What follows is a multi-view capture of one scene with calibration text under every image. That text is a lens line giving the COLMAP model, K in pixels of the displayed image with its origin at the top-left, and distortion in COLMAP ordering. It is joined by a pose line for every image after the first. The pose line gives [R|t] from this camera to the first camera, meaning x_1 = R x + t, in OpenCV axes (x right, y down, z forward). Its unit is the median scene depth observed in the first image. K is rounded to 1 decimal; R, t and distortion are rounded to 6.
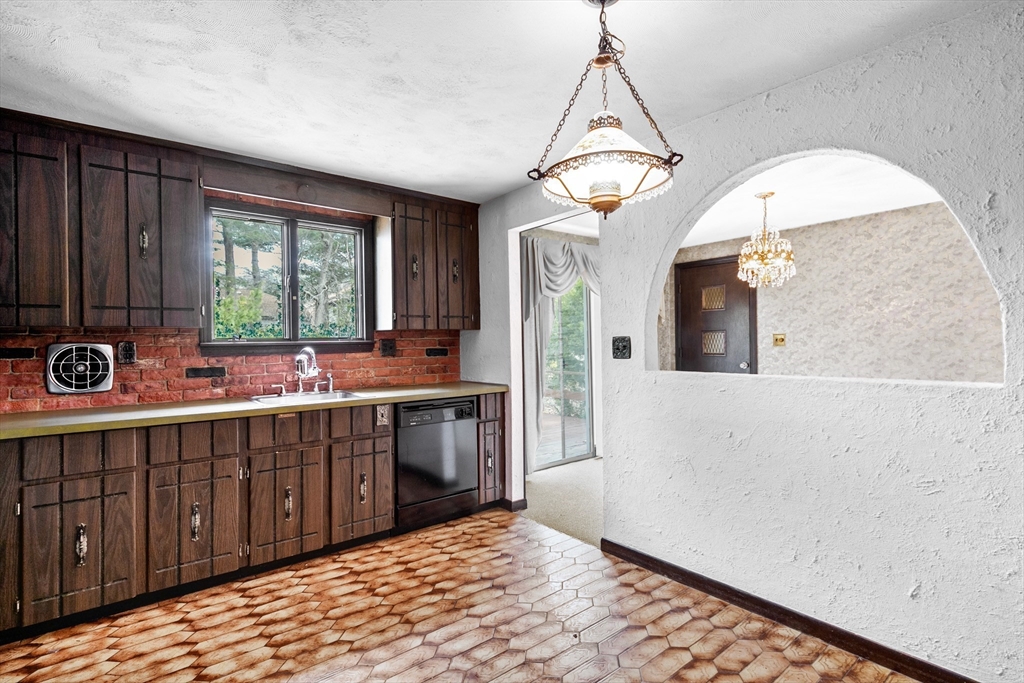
lens RADIAL K [[490.6, 0, 510.6], [0, 490.6, 339.3], [0, 0, 1]] dist [0.000136, 0.000486]
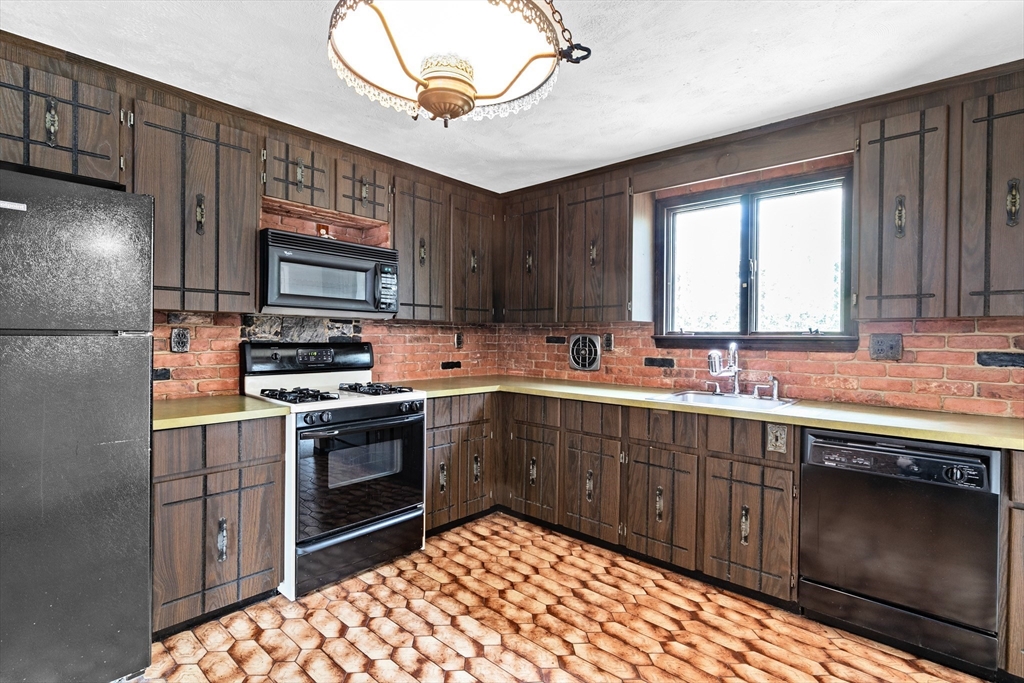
lens RADIAL K [[490.6, 0, 510.6], [0, 490.6, 339.3], [0, 0, 1]] dist [0.000136, 0.000486]
pose [[0.156960, 0.018887, -0.987424, 0.453236], [-0.009886, 0.999797, 0.017552, 0.000158], [0.987555, 0.007006, 0.157115, 0.577501]]
